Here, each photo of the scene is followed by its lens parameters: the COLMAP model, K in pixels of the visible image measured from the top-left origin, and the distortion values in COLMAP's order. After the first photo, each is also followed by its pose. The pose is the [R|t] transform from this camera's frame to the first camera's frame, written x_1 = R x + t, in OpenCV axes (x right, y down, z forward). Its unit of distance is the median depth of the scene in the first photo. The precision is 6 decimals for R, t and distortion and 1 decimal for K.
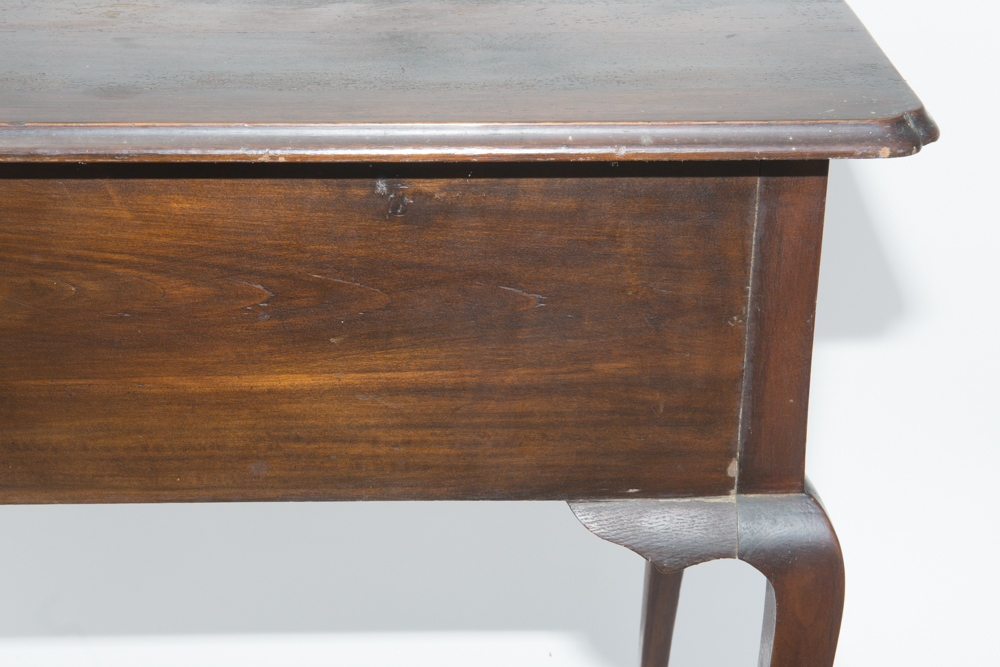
lens RADIAL K [[1972.6, 0, 503.5], [0, 1972.6, 339.1], [0, 0, 1]] dist [0.072995, 0.000000]
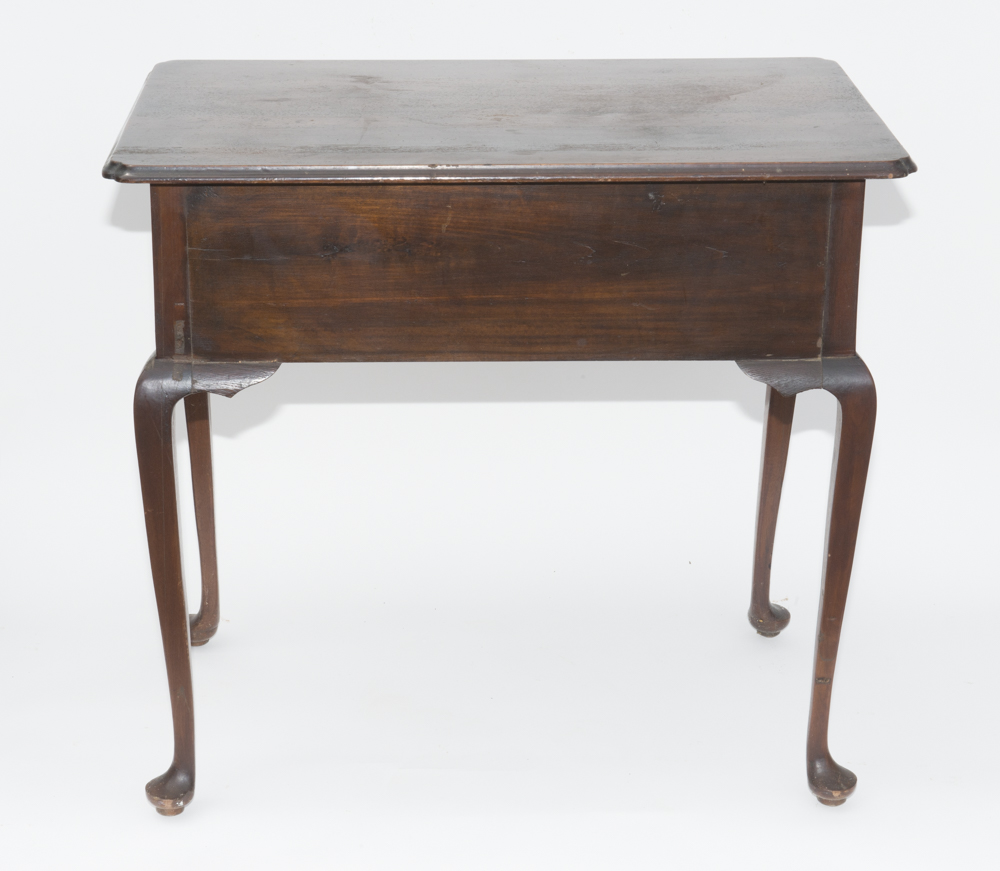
lens RADIAL K [[2236.2, 0, 497.2], [0, 2236.2, 431.8], [0, 0, 1]] dist [0.020265, 0.000000]
pose [[0.999866, -0.004719, -0.015692, -0.177274], [0.003947, 0.998798, -0.048860, 0.270318], [0.015904, 0.048791, 0.998682, -1.276194]]
